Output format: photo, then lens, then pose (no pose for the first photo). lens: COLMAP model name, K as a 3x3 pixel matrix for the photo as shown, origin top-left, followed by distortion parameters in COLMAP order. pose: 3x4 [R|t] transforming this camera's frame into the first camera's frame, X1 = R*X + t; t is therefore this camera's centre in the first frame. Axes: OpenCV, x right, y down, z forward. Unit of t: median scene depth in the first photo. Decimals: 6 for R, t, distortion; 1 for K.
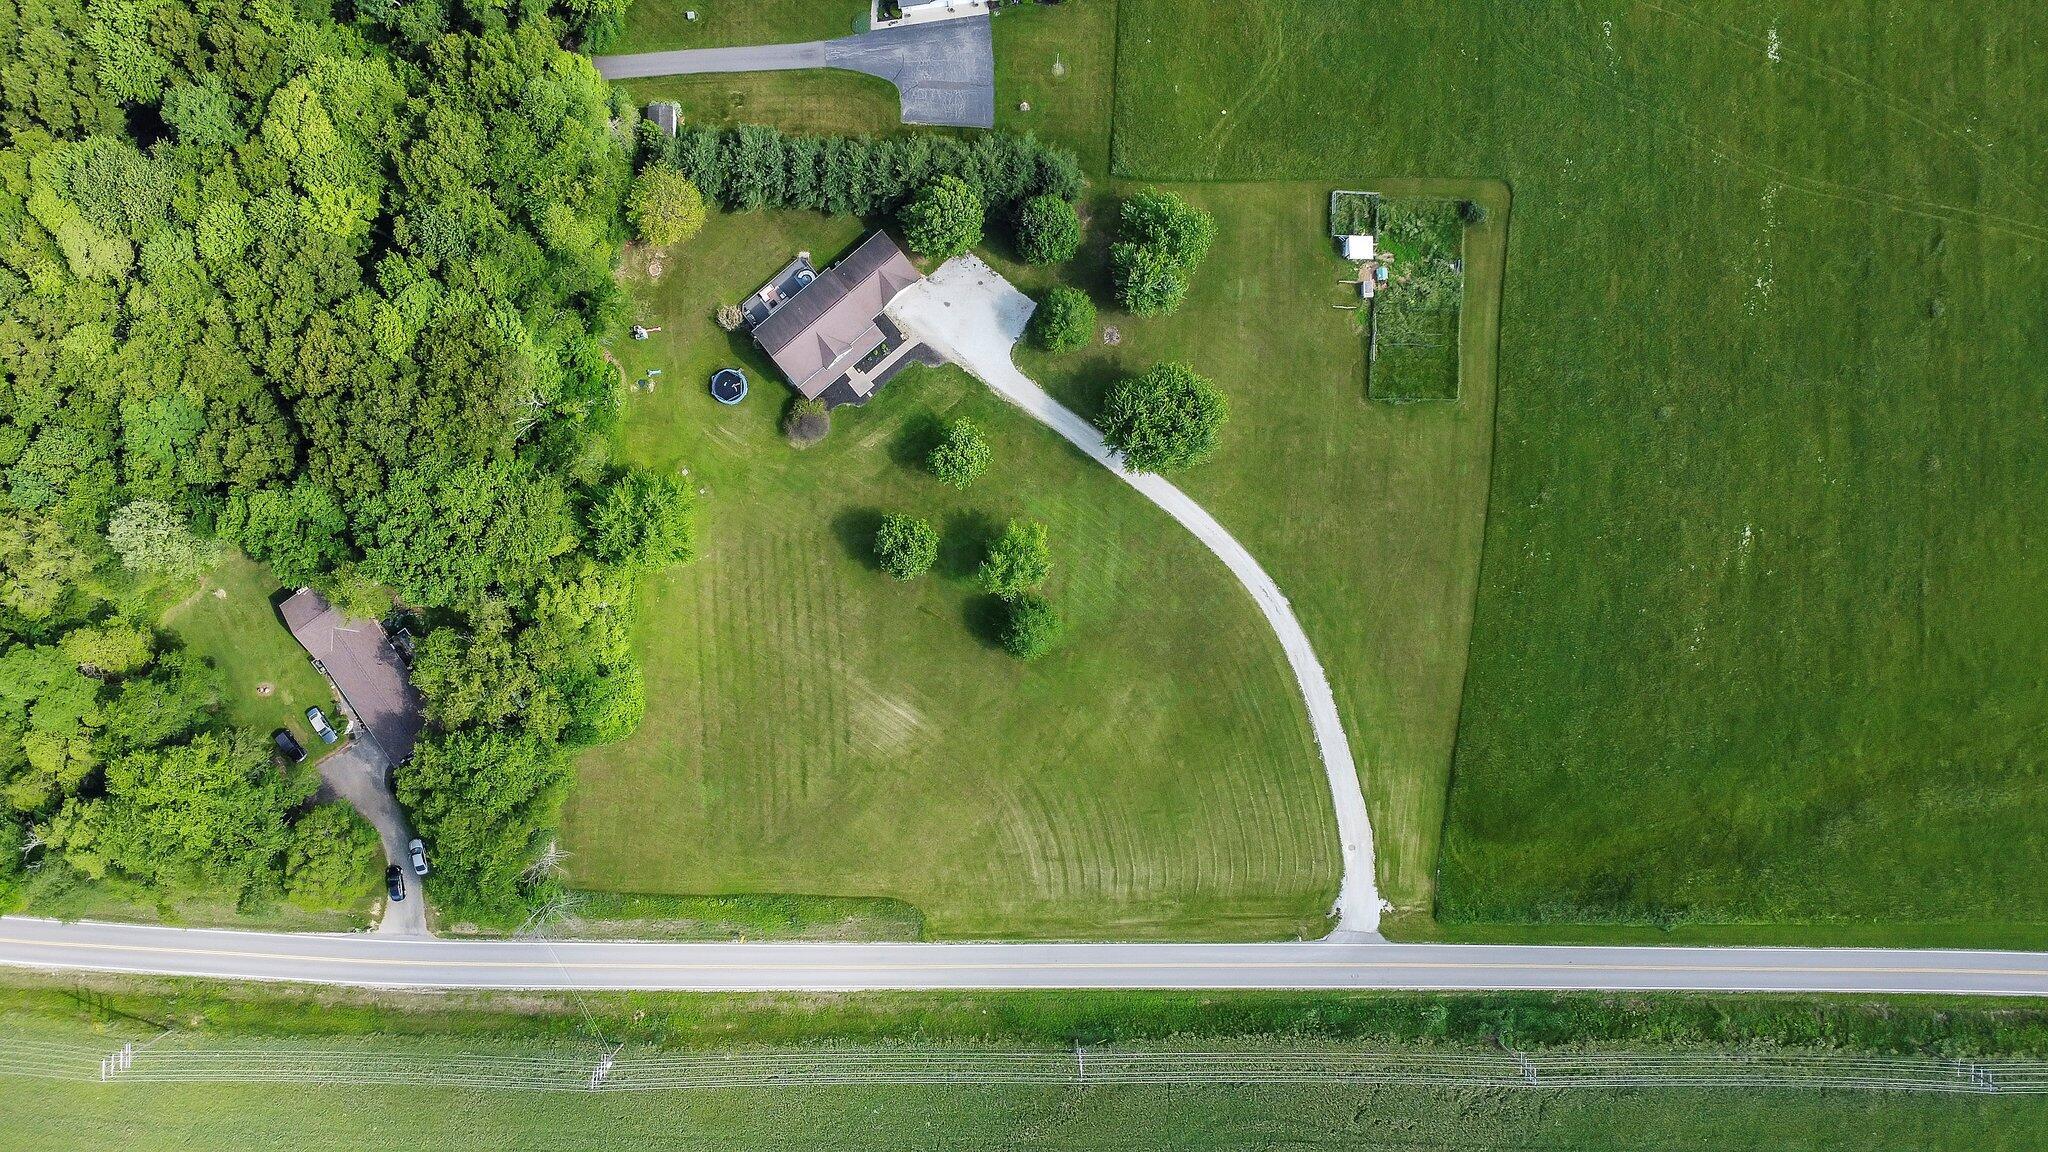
lens RADIAL K [[1478.4, 0, 1015.6], [0, 1478.4, 577.6], [0, 0, 1]] dist [-0.023270, -0.011177]
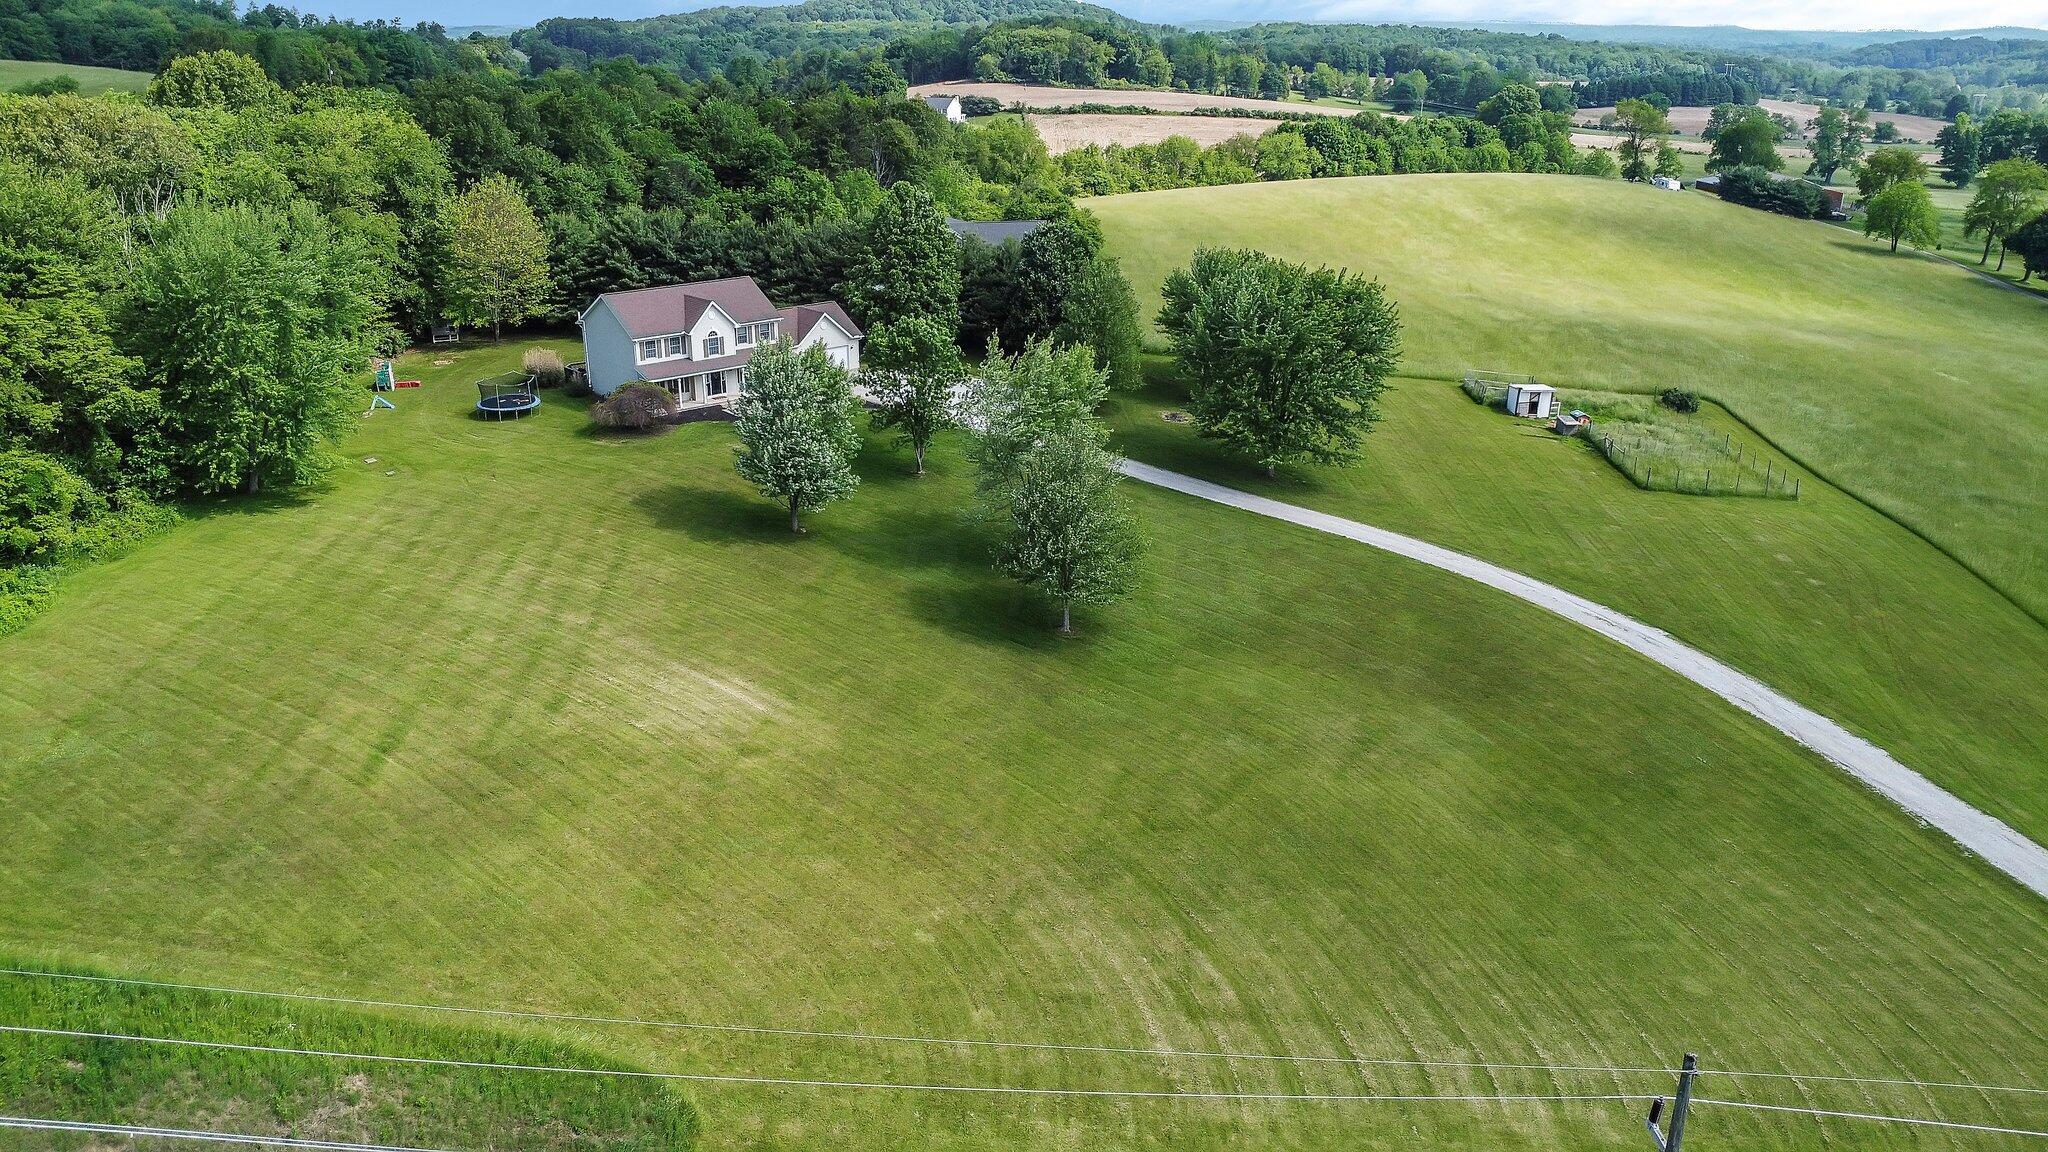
lens RADIAL K [[1478.4, 0, 1015.6], [0, 1478.4, 577.6], [0, 0, 1]] dist [-0.023270, -0.011177]
pose [[0.999403, -0.016987, 0.030075, -0.017810], [0.033974, 0.326267, -0.944667, 0.412039], [0.006235, 0.945125, 0.326650, 0.844851]]
